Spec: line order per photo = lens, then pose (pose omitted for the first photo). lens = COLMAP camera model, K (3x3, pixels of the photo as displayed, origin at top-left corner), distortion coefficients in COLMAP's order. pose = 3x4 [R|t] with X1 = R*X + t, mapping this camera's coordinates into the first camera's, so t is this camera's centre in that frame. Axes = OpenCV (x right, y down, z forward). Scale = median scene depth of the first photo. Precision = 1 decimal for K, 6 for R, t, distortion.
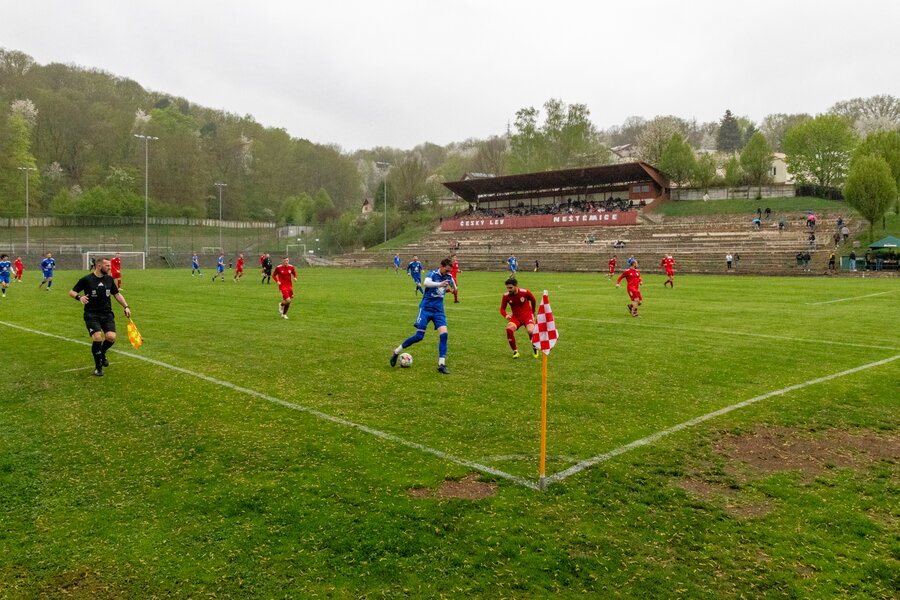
lens RADIAL K [[711.8, 0, 451.9], [0, 711.8, 253.7], [0, 0, 1]] dist [0.011813, 0.001614]
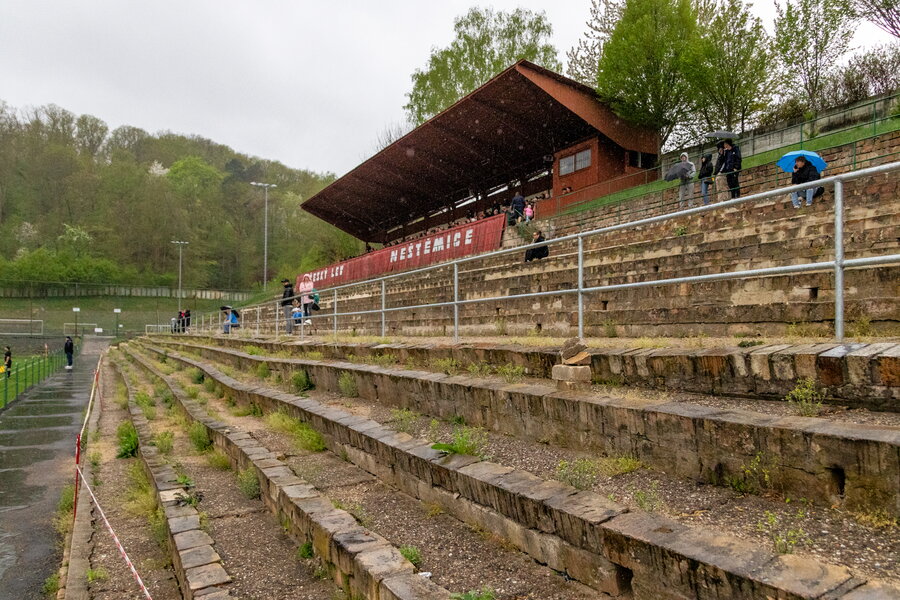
lens RADIAL K [[716.3, 0, 442.5], [0, 716.3, 323.7], [0, 0, 1]] dist [0.008915, 0.000346]
pose [[0.951926, 0.005840, -0.306271, 0.269932], [-0.011074, 0.999821, -0.015353, -0.002753], [0.306126, 0.018007, 0.951821, 0.550659]]
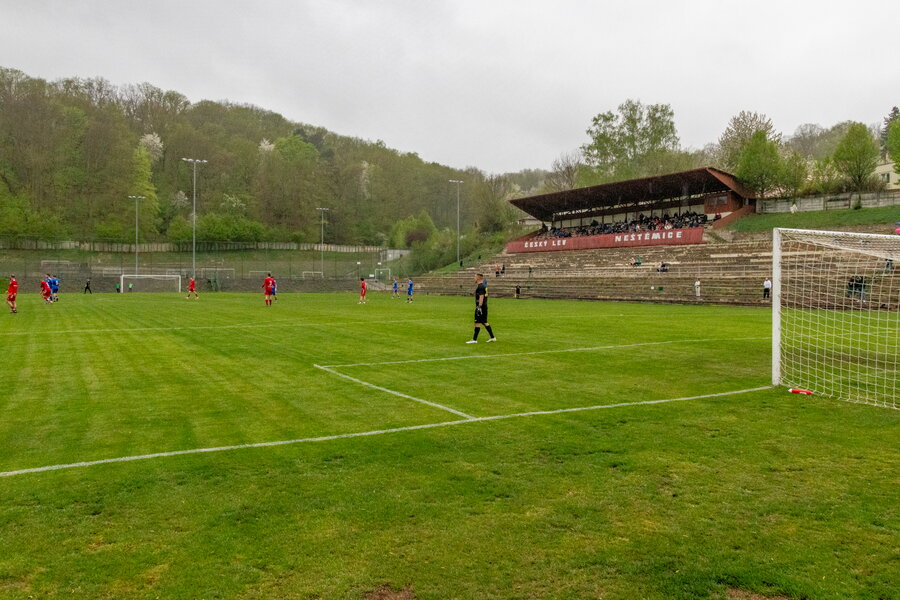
lens RADIAL K [[714.4, 0, 449.4], [0, 714.4, 285.6], [0, 0, 1]] dist [0.015986, -0.012826]
pose [[0.970548, 0.004989, -0.240855, 0.141293], [-0.002708, 0.999948, 0.009804, 0.000600], [0.240891, -0.008863, 0.970512, 0.099561]]
